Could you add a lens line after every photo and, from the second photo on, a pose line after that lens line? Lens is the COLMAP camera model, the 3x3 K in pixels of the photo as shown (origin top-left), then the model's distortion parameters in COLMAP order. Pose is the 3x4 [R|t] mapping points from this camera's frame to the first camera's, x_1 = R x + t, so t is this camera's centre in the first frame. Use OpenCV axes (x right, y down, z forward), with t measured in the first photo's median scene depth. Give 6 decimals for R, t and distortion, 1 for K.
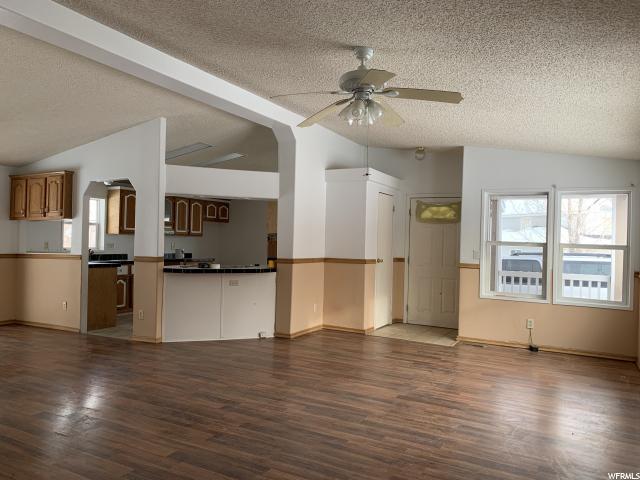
lens RADIAL K [[490.7, 0, 317.5], [0, 490.7, 236.7], [0, 0, 1]] dist [0.024859, -0.022128]
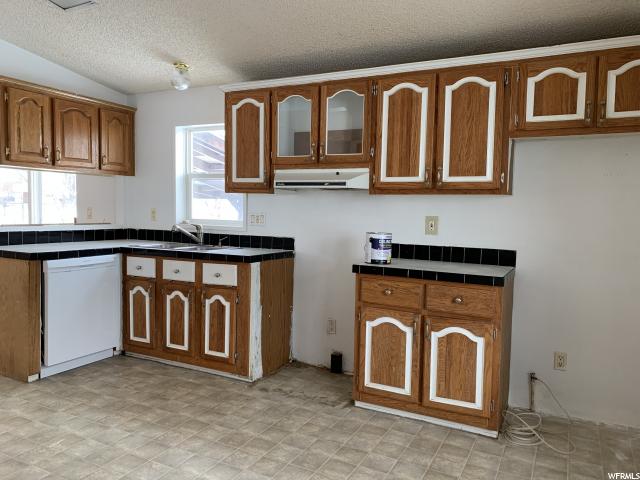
lens RADIAL K [[490.7, 0, 322.6], [0, 490.7, 238.9], [0, 0, 1]] dist [0.024859, -0.022128]
pose [[0.021172, 0.050394, -0.998505, 0.057750], [-0.002927, 0.998728, 0.050343, 0.013954], [0.999772, 0.001856, 0.021293, 1.068946]]
